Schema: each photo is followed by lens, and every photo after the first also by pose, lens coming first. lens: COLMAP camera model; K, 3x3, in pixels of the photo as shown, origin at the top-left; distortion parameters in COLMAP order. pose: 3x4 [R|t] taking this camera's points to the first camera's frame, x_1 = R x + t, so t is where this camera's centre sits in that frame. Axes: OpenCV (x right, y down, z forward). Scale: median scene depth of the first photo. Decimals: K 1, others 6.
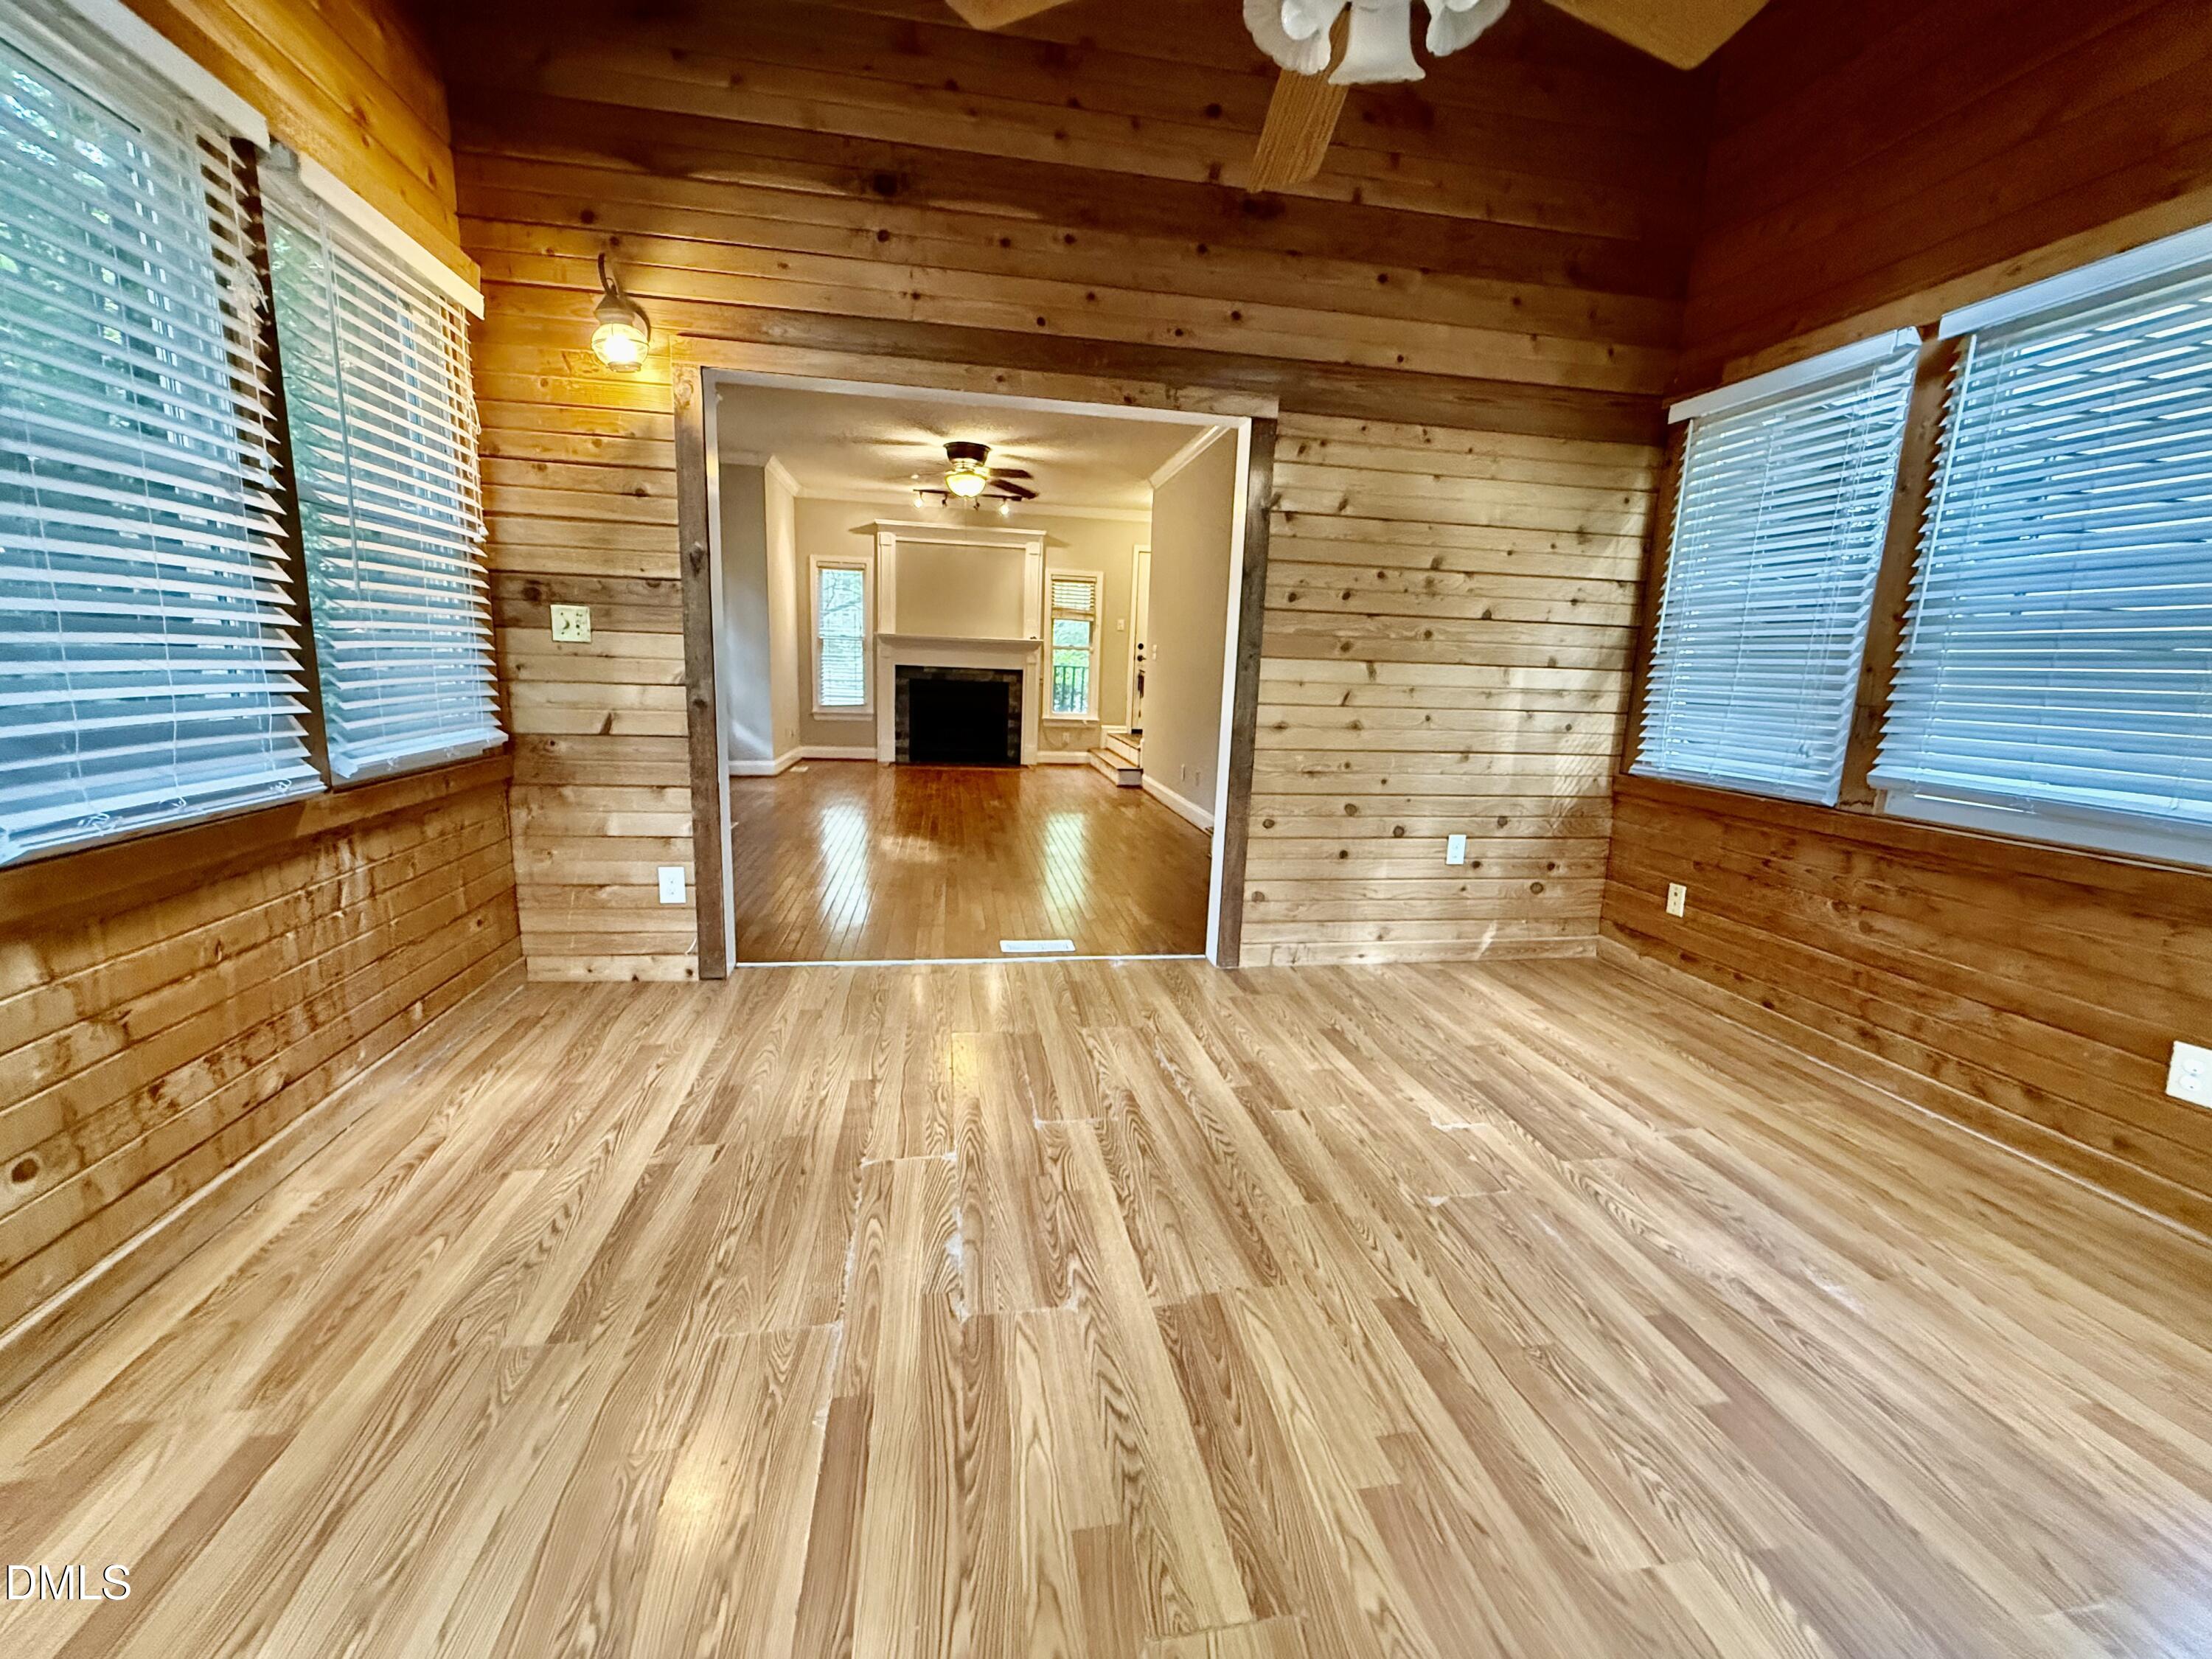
lens RADIAL K [[883.2, 0, 1102.4], [0, 883.2, 831.6], [0, 0, 1]] dist [-0.004790, -0.000170]
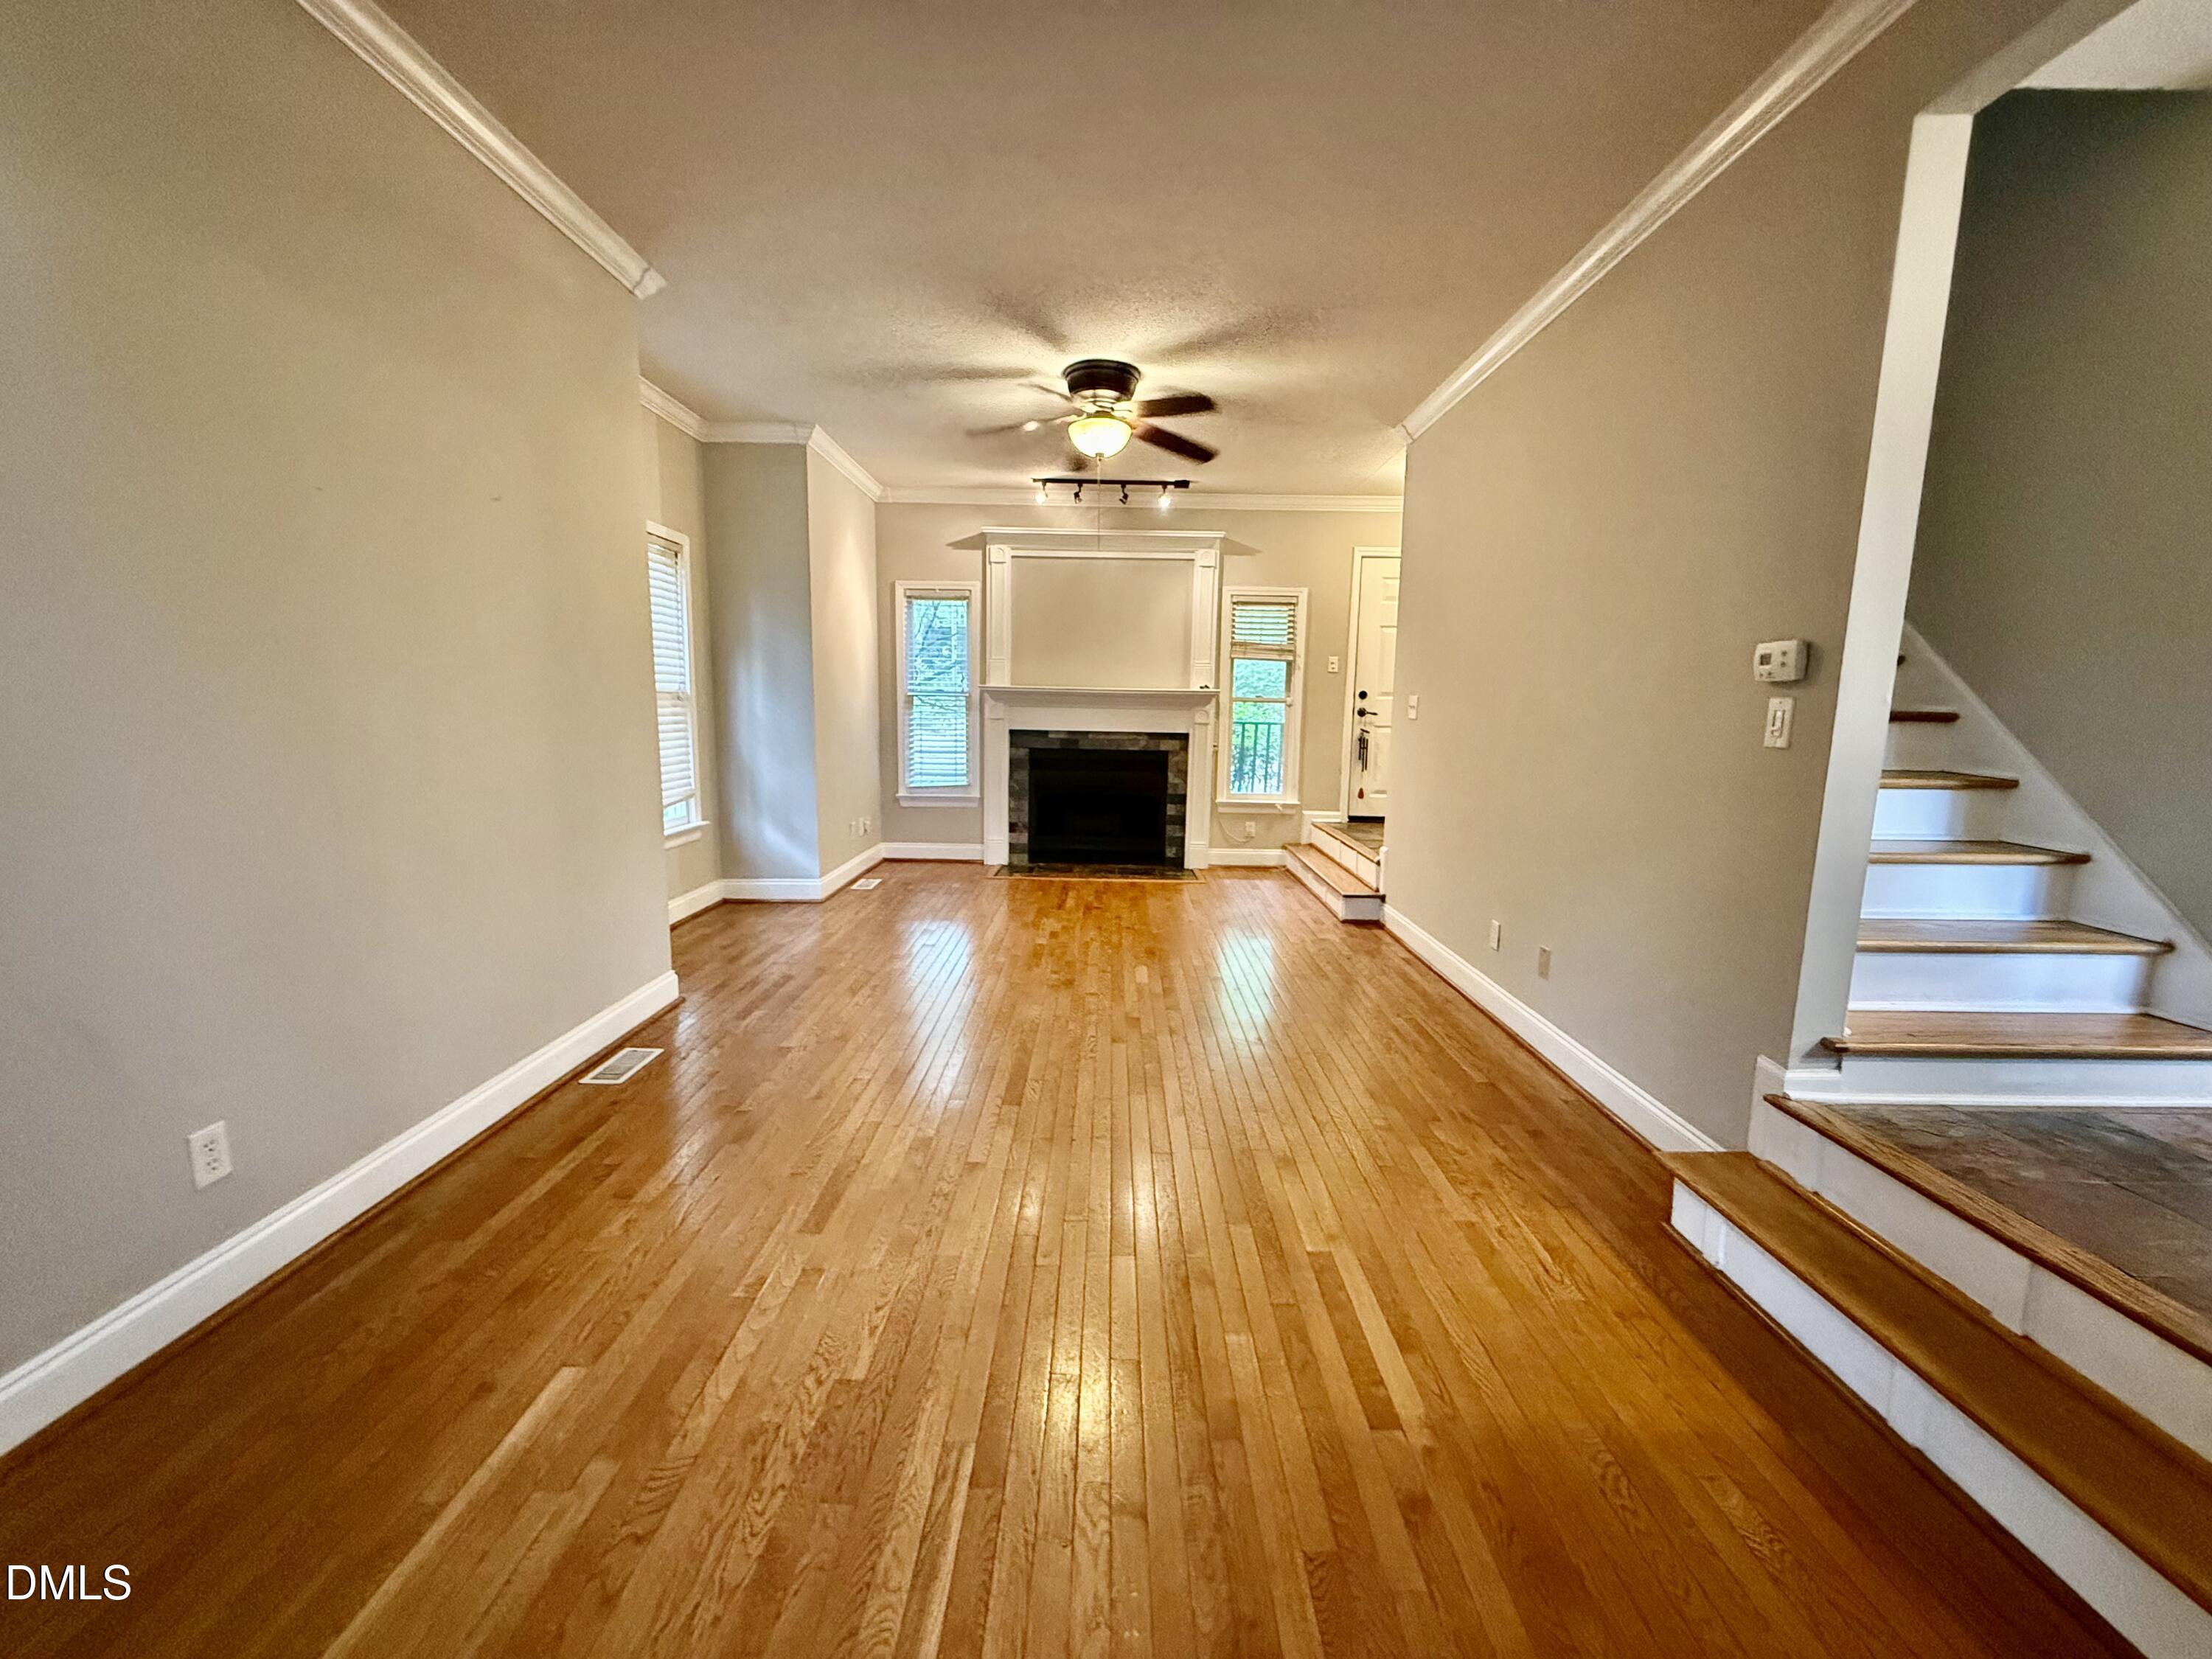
lens RADIAL K [[883.2, 0, 1102.5], [0, 883.2, 831.7], [0, 0, 1]] dist [-0.004790, -0.000170]
pose [[0.984355, 0.004508, -0.176139, -0.034962], [-0.012387, 0.998970, -0.043653, -0.076027], [0.175761, 0.045152, 0.983397, 0.316163]]
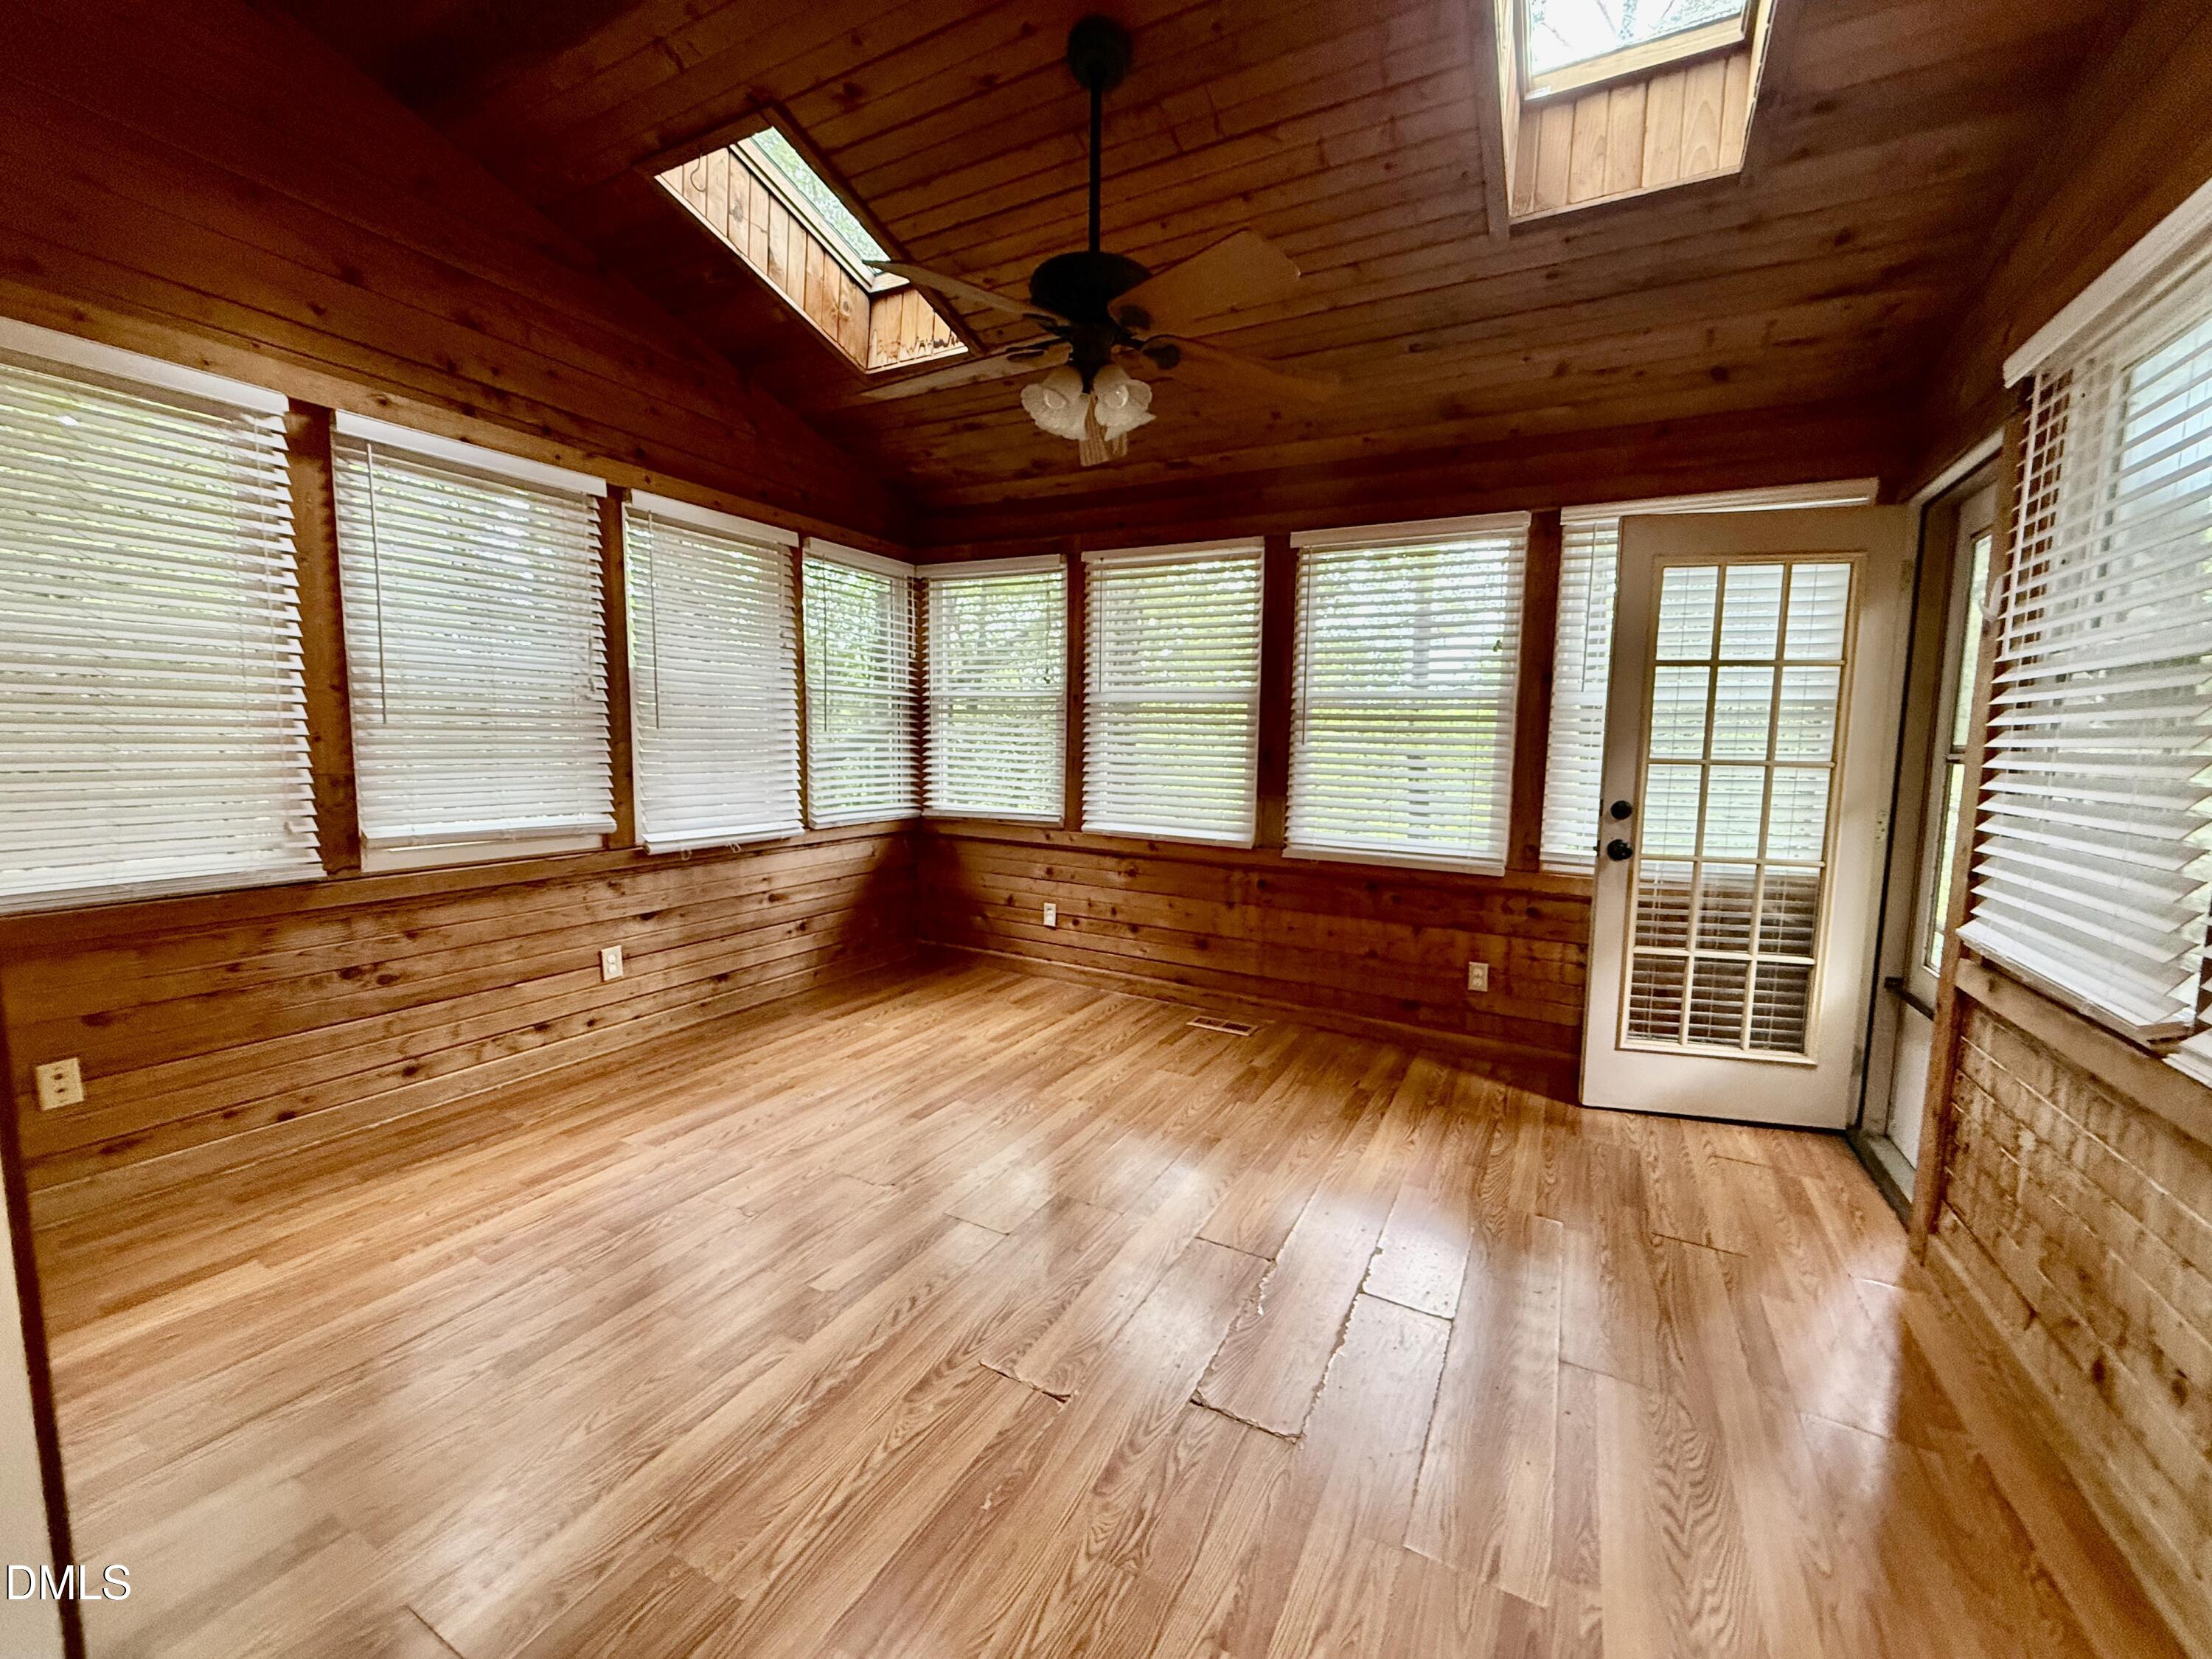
lens RADIAL K [[883.2, 0, 1099.2], [0, 883.2, 828.9], [0, 0, 1]] dist [-0.004790, -0.000170]
pose [[-0.779252, -0.115255, 0.616021, -0.345719], [0.071235, 0.960285, 0.269776, -0.233334], [-0.622649, 0.254105, -0.740094, 0.973337]]
